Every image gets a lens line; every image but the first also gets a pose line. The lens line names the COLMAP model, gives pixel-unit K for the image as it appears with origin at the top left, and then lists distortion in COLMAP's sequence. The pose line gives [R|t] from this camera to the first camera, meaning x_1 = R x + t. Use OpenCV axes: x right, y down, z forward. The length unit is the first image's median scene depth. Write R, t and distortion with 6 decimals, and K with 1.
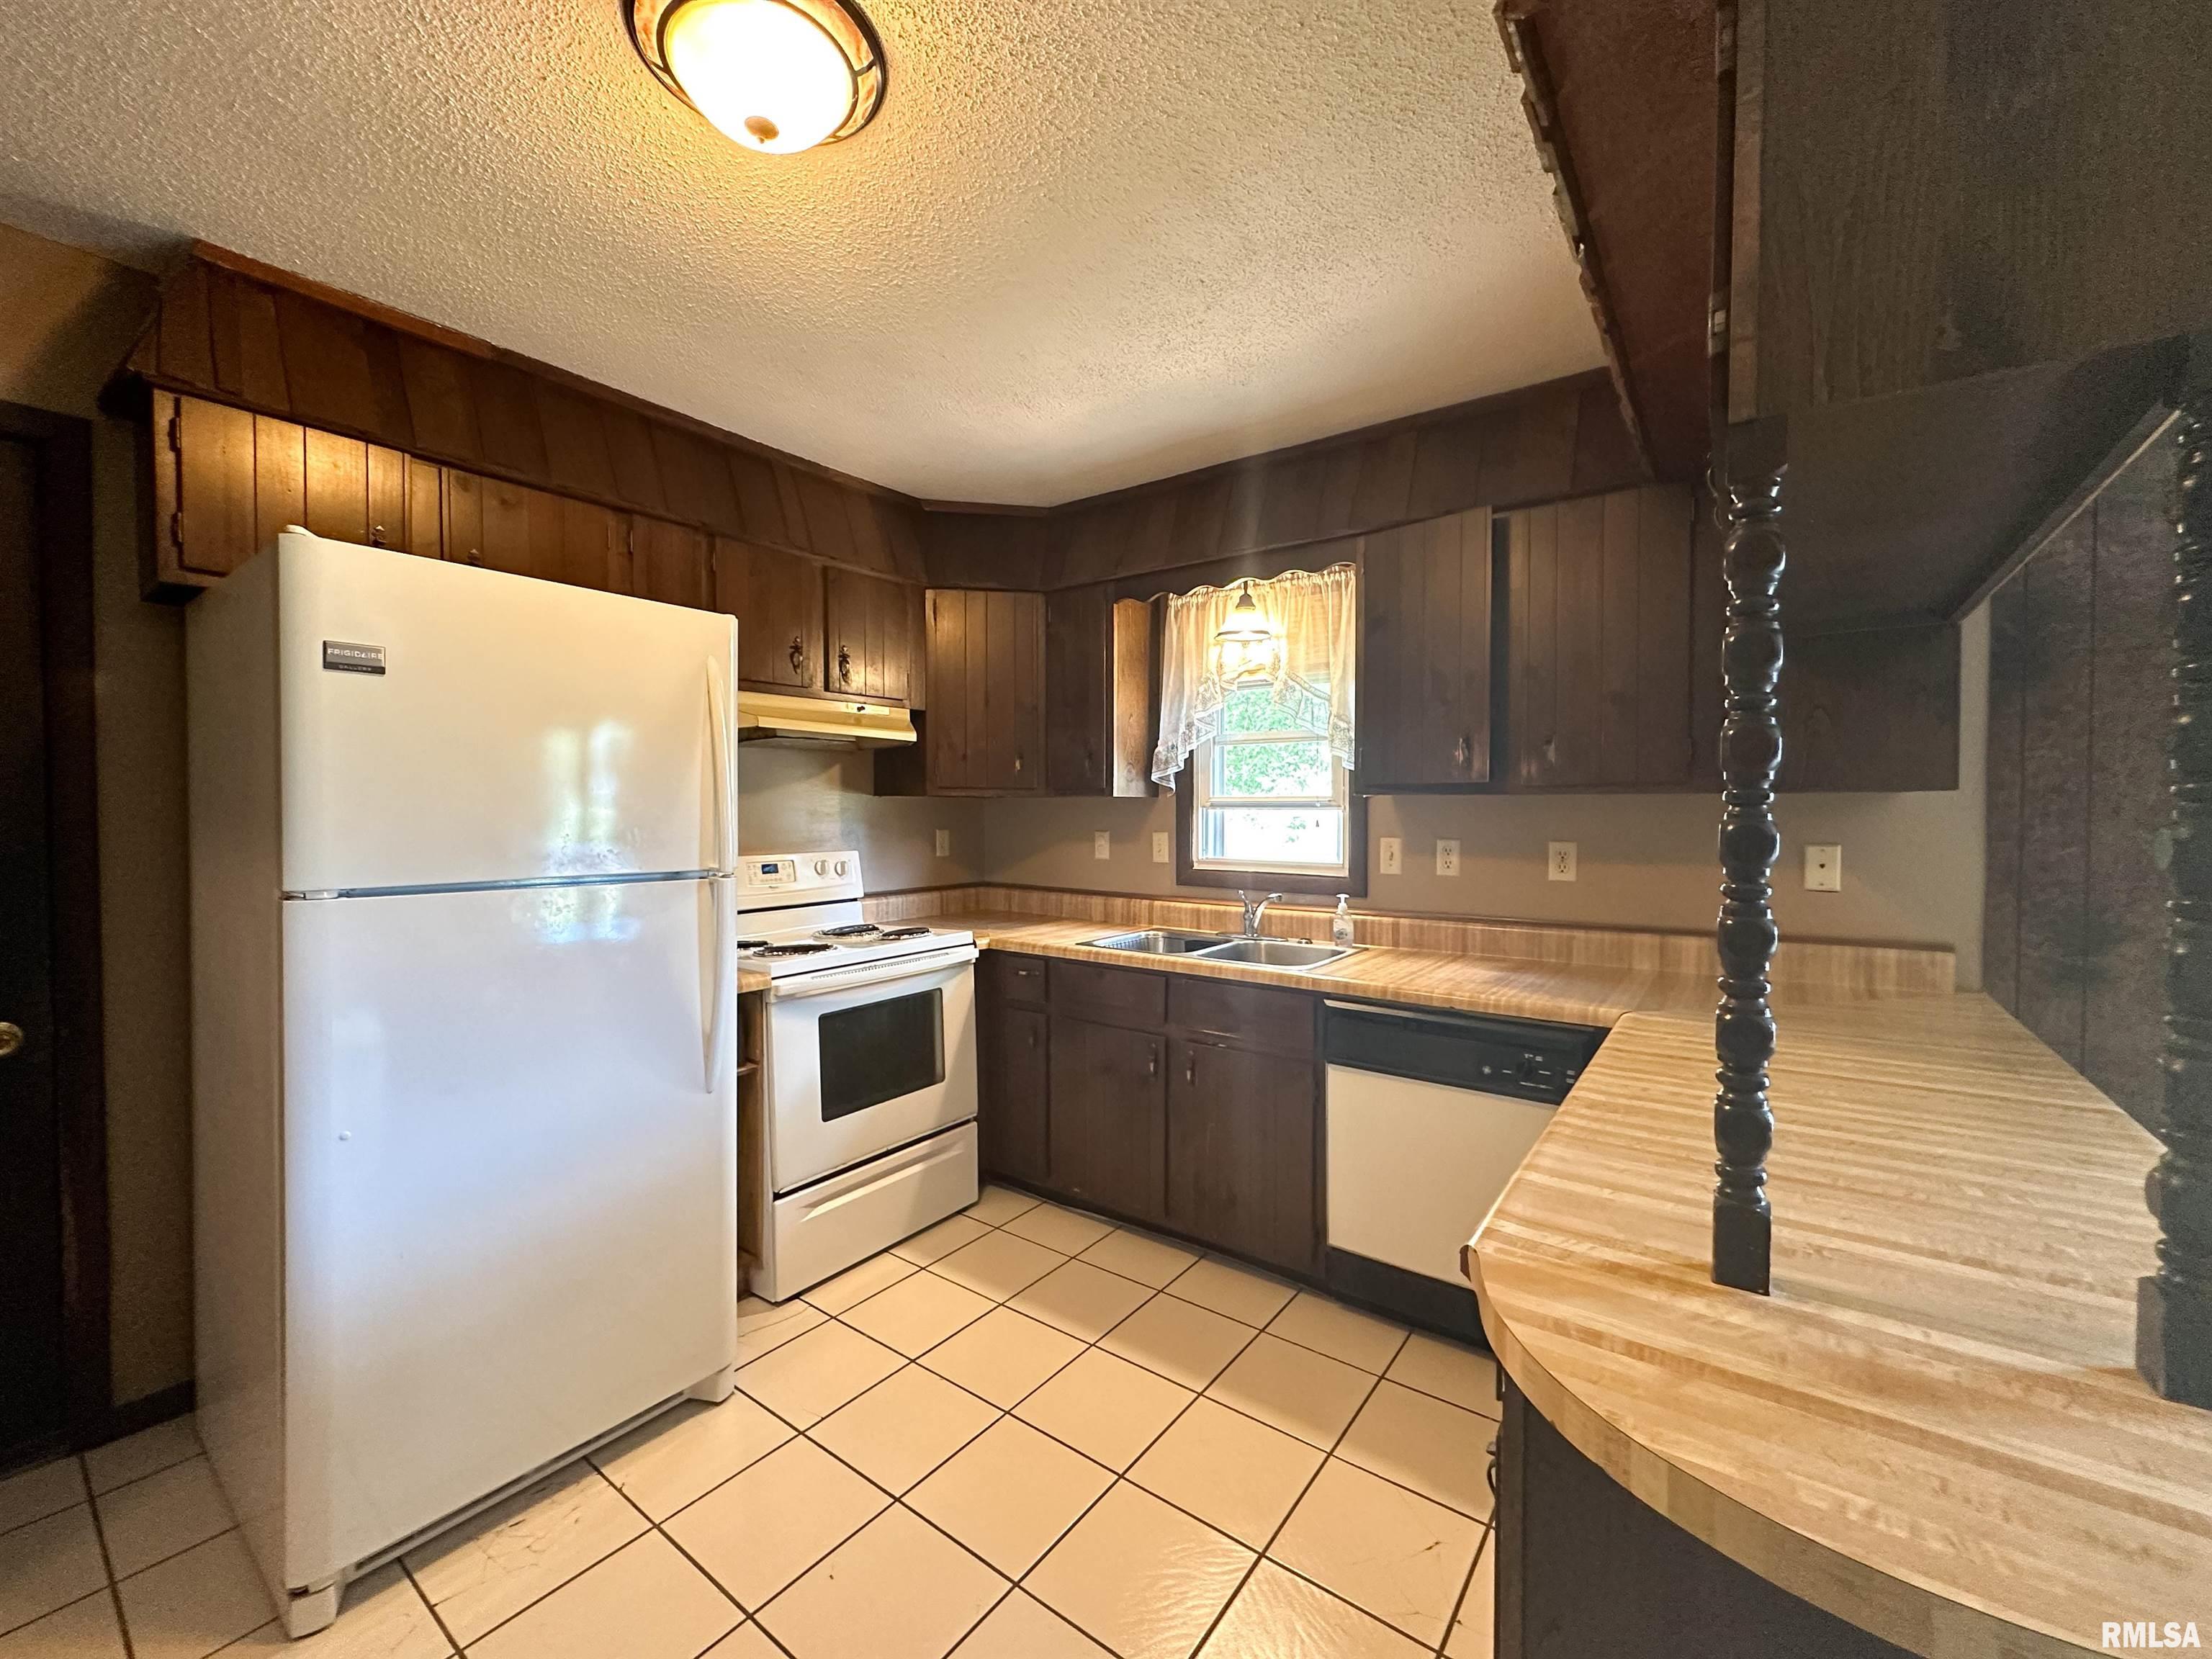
lens RADIAL K [[887.8, 0, 1103.9], [0, 887.8, 827.2], [0, 0, 1]] dist [-0.001908, -0.000278]
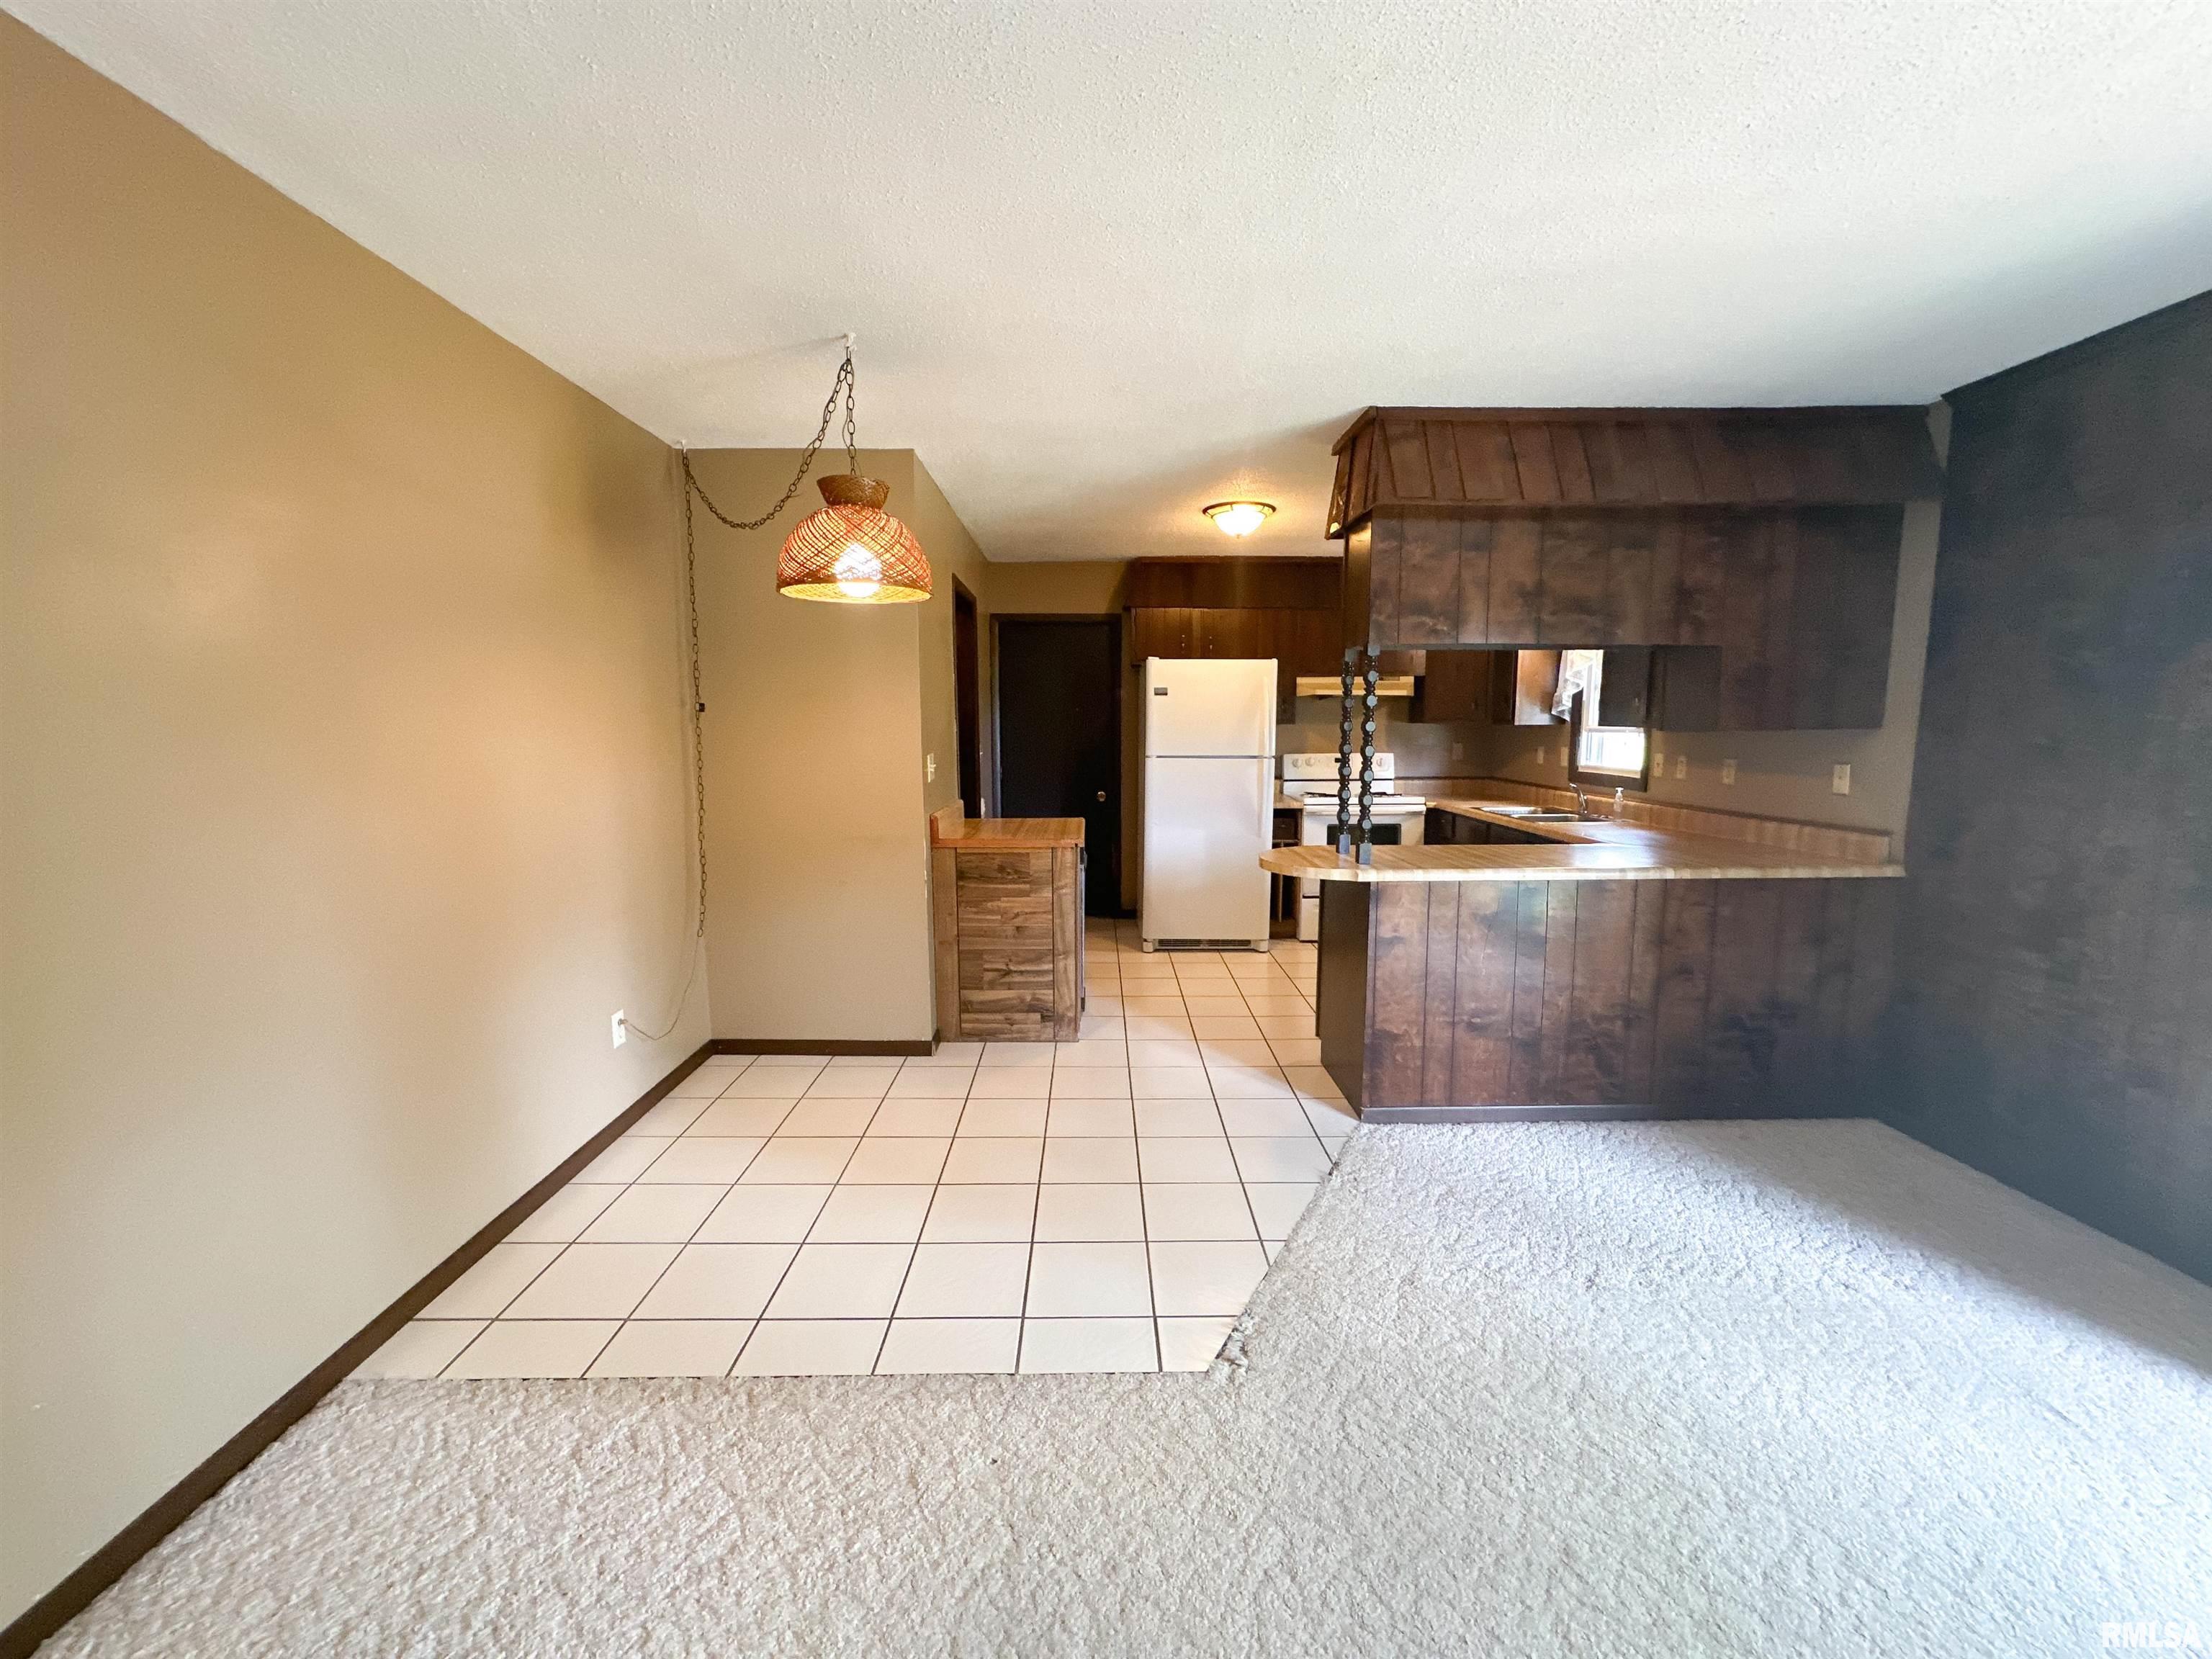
lens RADIAL K [[887.8, 0, 1103.7], [0, 887.8, 834.6], [0, 0, 1]] dist [-0.001908, -0.000278]
pose [[0.605107, 0.099722, -0.789874, 0.987914], [-0.011882, 0.993145, 0.116282, -0.015704], [0.796056, -0.060978, 0.602144, -0.716733]]
